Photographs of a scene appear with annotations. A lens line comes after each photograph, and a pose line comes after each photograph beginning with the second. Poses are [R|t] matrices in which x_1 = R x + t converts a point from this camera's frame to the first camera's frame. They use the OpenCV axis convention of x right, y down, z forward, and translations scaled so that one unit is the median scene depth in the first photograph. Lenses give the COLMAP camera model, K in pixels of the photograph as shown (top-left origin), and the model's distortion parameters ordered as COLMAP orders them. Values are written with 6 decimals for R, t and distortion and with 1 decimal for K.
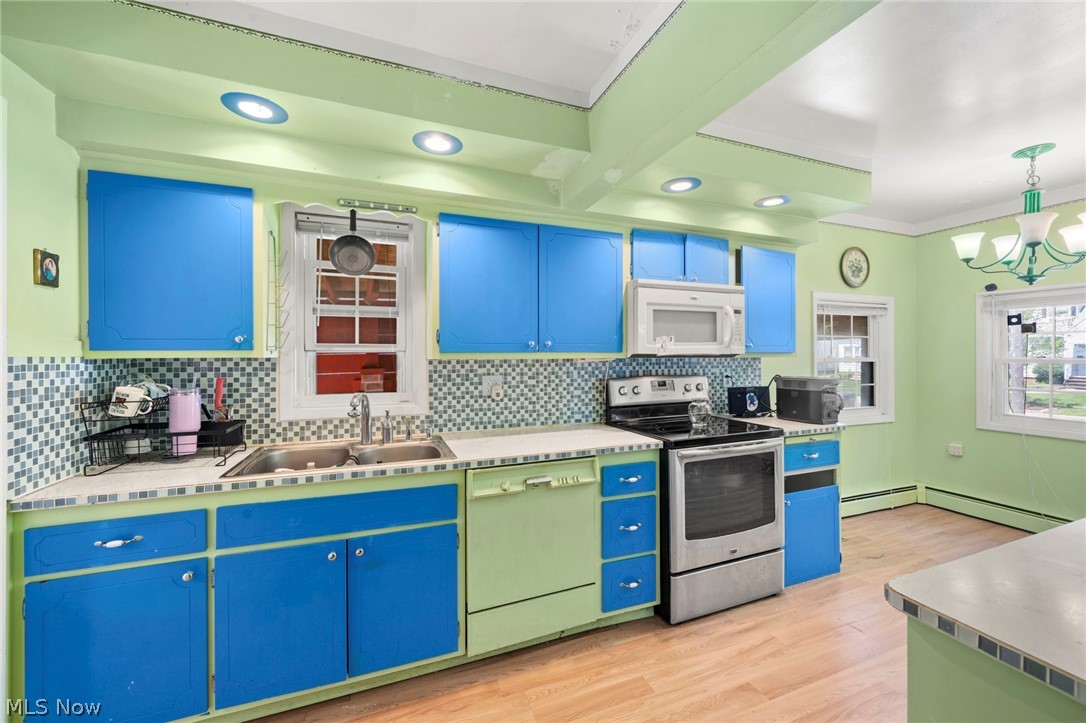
lens RADIAL K [[418.9, 0, 544.0], [0, 418.9, 355.6], [0, 0, 1]] dist [-0.000906, -0.000202]
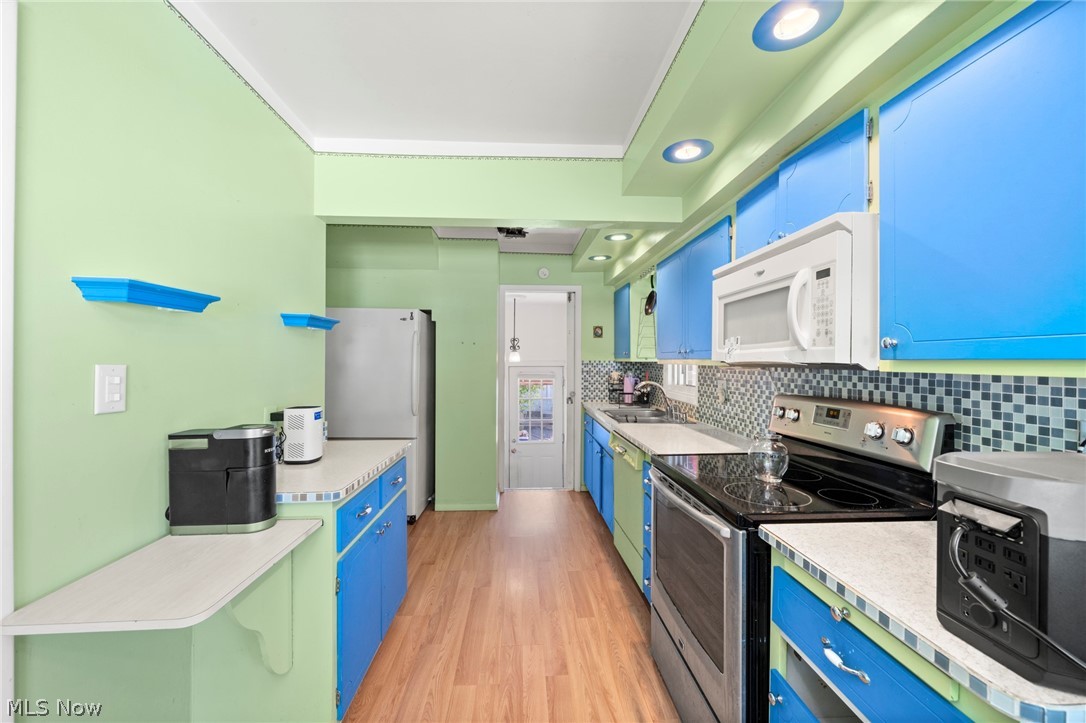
lens RADIAL K [[418.9, 0, 541.5], [0, 418.9, 358.3], [0, 0, 1]] dist [-0.000676, -0.000062]
pose [[-0.305840, -0.001619, -0.952082, 1.031500], [-0.006267, 0.999980, 0.000313, -0.006644], [0.952062, 0.006063, -0.305844, 0.855894]]
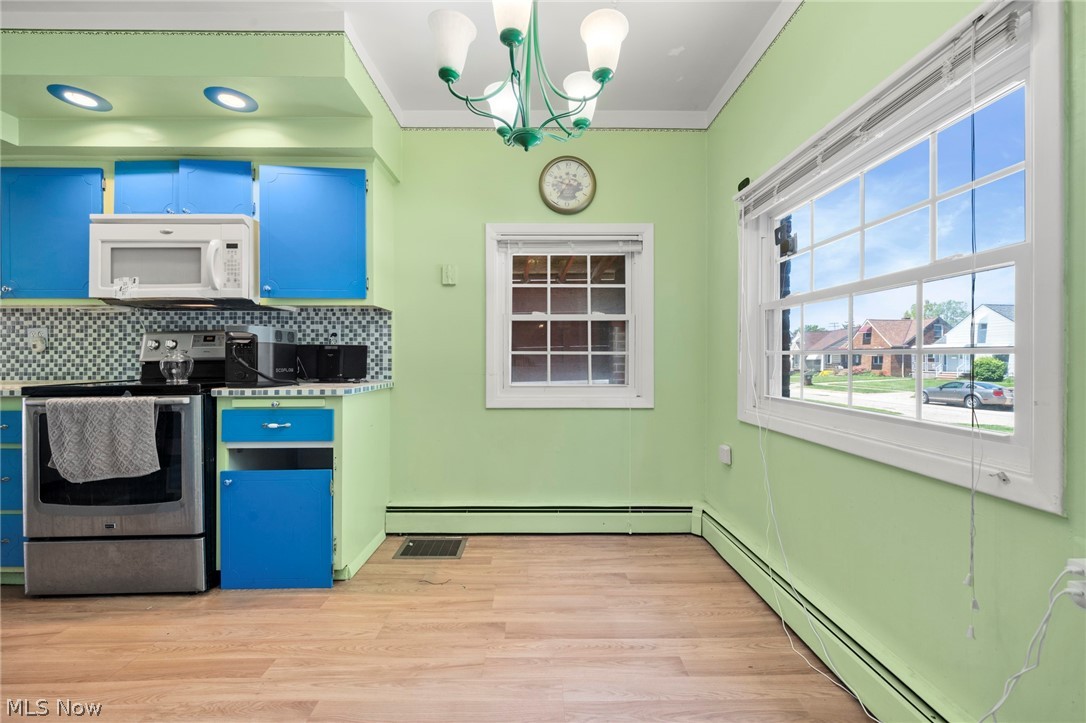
lens RADIAL K [[427.9, 0, 547.3], [0, 427.9, 357.3], [0, 0, 1]] dist [-0.001117, -0.000102]
pose [[0.939468, 0.000821, -0.342635, 1.350334], [-0.001260, 0.999999, -0.001059, 0.114583], [0.342634, 0.001427, 0.939468, 0.434384]]
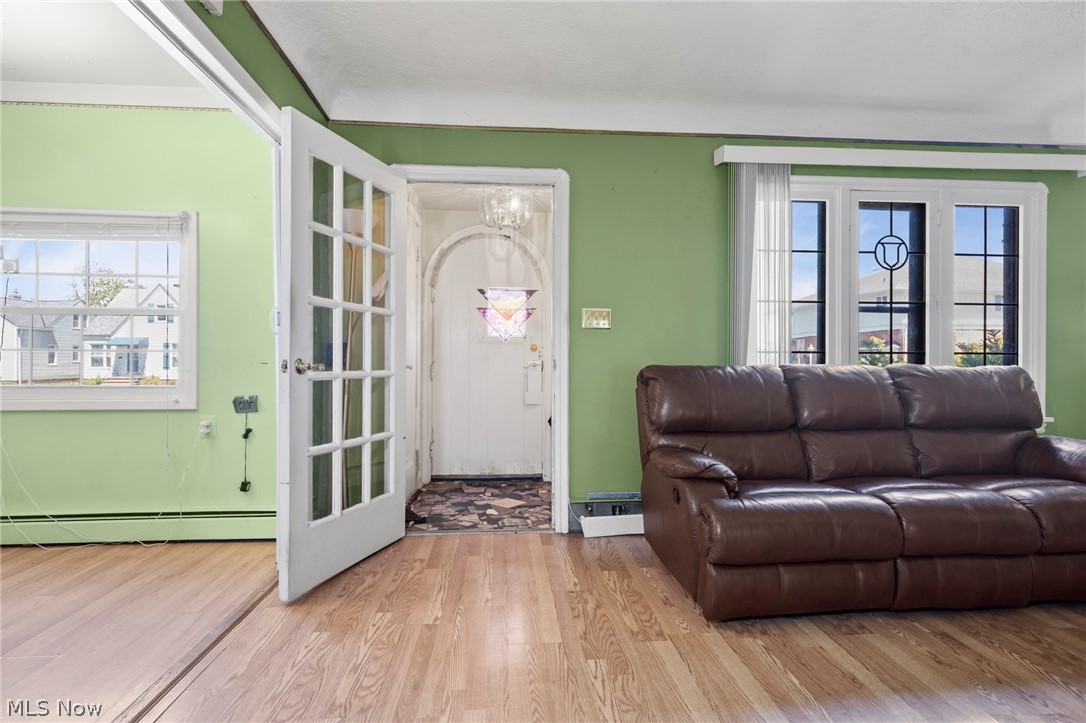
lens RADIAL K [[550.4, 0, 543.0], [0, 550.4, 361.5], [0, 0, 1]] dist [0.001619, 0.001119]
pose [[0.296110, -0.005643, 0.955137, 0.665397], [-0.001286, 0.999979, 0.006306, 0.121042], [-0.955153, -0.003095, 0.296097, -0.219485]]
